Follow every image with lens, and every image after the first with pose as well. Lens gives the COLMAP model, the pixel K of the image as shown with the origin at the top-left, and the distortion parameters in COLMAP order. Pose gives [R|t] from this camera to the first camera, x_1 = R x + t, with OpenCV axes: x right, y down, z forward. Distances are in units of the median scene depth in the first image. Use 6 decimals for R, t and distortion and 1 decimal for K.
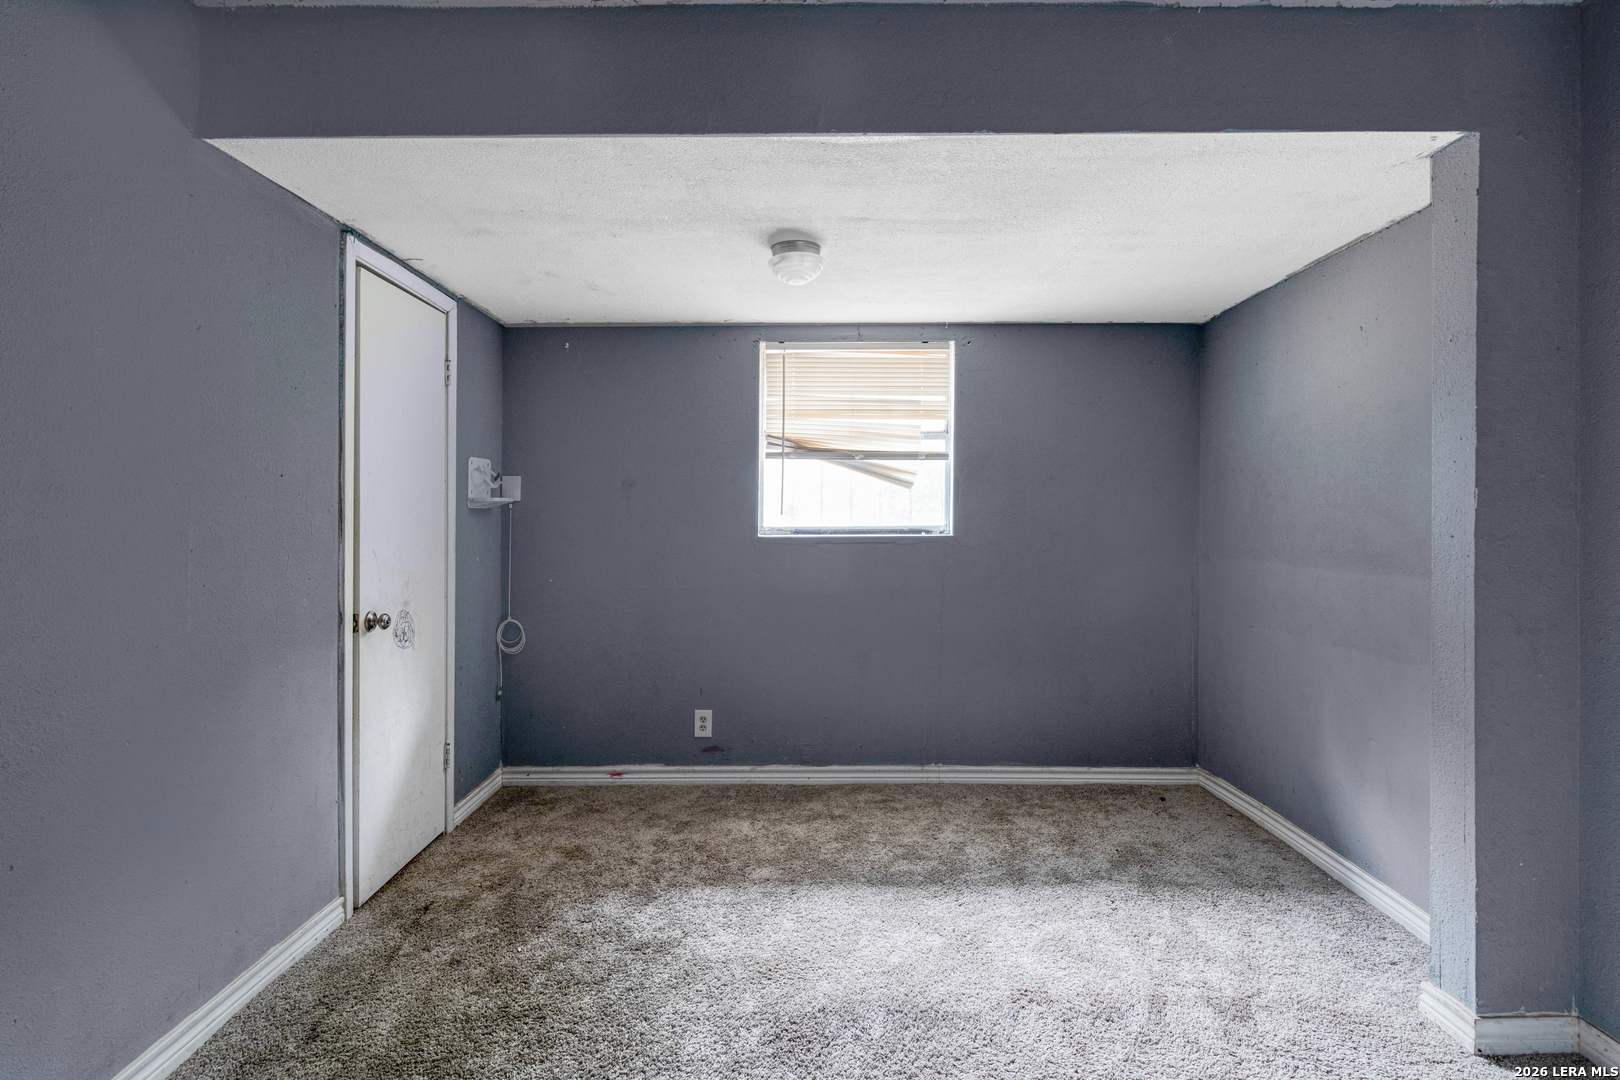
lens RADIAL K [[783.9, 0, 810.1], [0, 783.9, 533.1], [0, 0, 1]] dist [-0.001925, -0.003112]
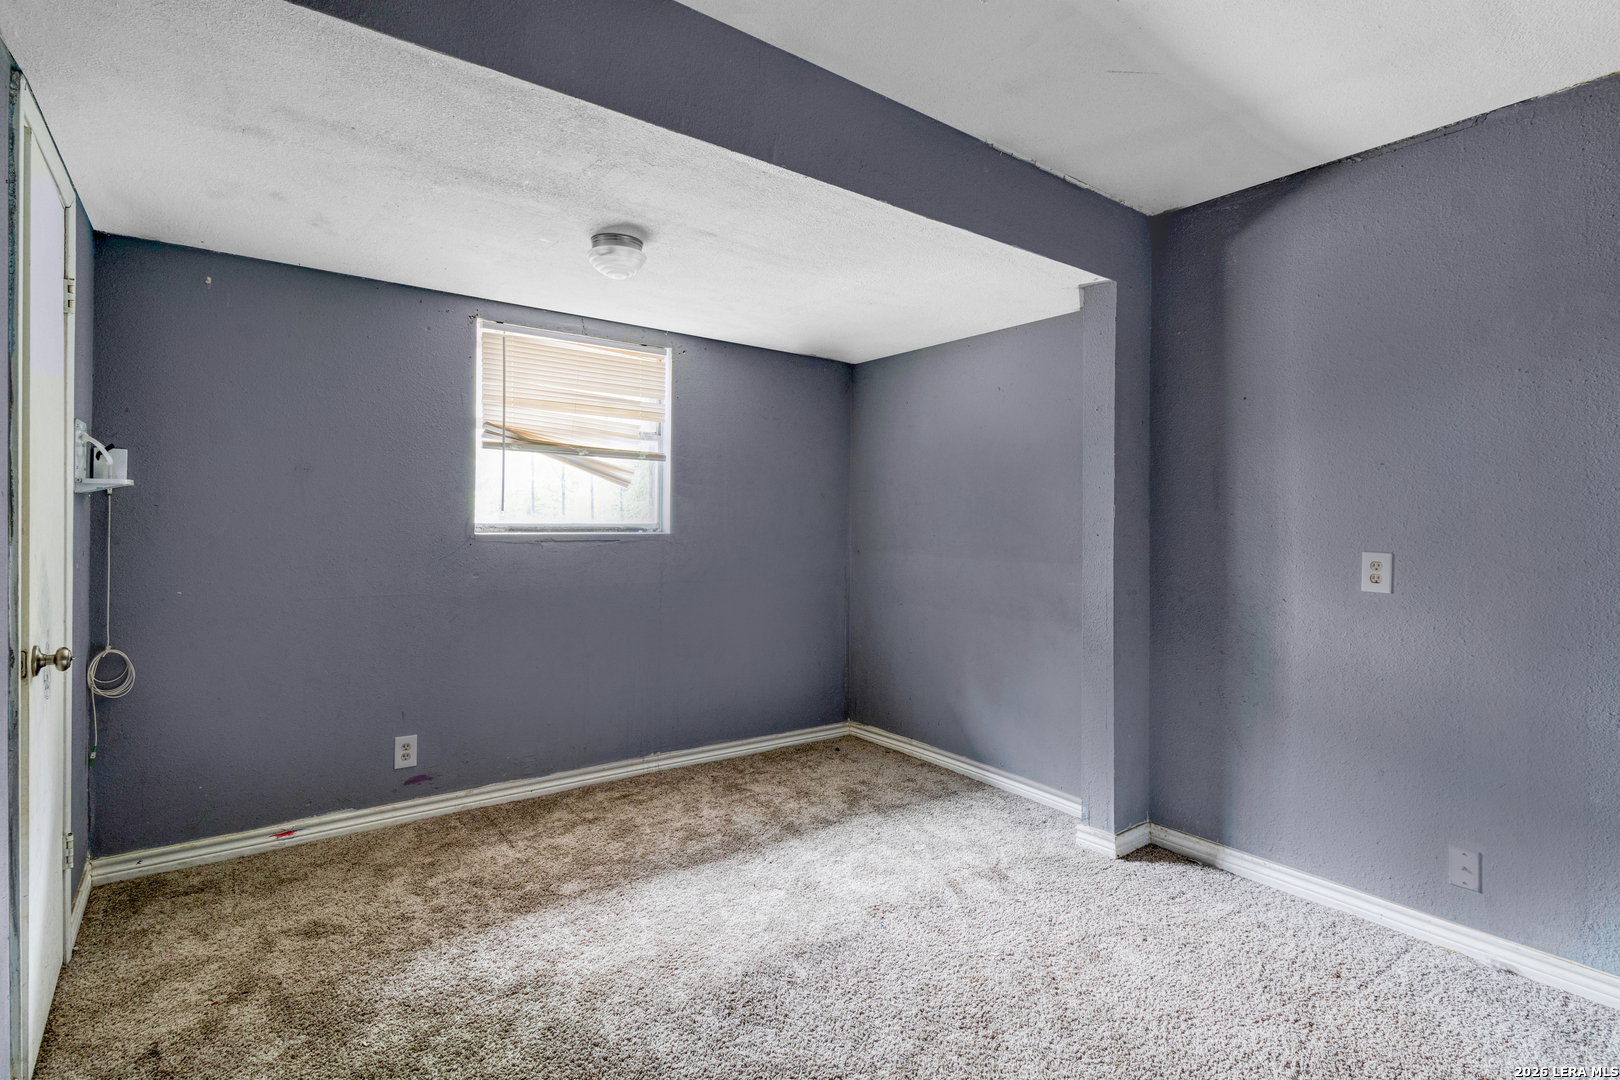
lens RADIAL K [[783.9, 0, 811.7], [0, 783.9, 534.3], [0, 0, 1]] dist [-0.001925, -0.003112]
pose [[0.797055, 0.001316, 0.603905, -0.362139], [-0.004067, 0.999987, 0.003188, -0.000052], [-0.603893, -0.004997, 0.797050, 0.057997]]
